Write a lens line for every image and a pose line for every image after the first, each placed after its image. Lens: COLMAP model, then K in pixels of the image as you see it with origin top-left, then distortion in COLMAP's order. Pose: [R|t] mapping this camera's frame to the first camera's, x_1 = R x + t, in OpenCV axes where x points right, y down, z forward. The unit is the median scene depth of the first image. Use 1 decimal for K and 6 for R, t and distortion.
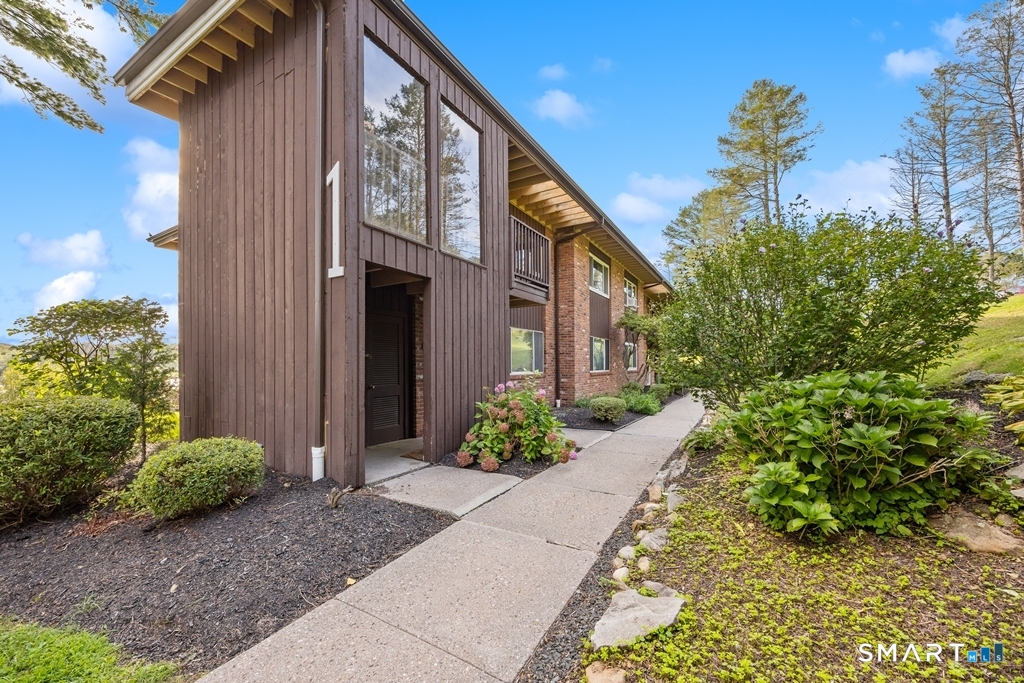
lens RADIAL K [[396.8, 0, 511.3], [0, 396.8, 362.0], [0, 0, 1]] dist [-0.000504, -0.000004]
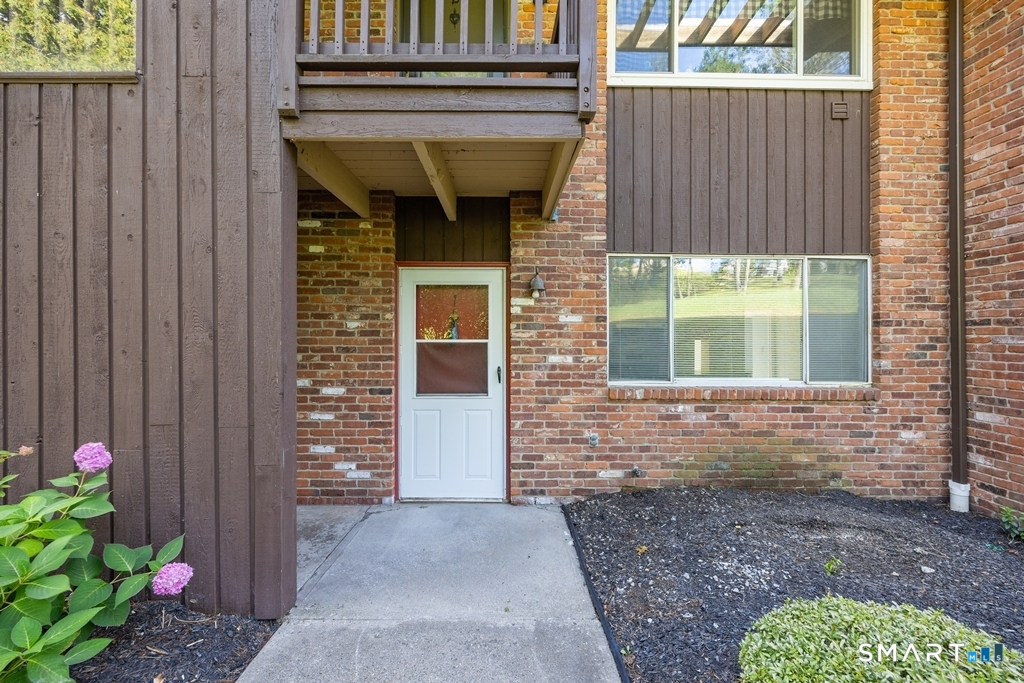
lens RADIAL K [[403.5, 0, 515.9], [0, 403.5, 337.7], [0, 0, 1]] dist [-0.002054, -0.000013]
pose [[0.519628, 0.001849, -0.854391, 0.200762], [0.001122, 0.999995, 0.002846, -0.011712], [0.854392, -0.002437, 0.519623, 0.573772]]
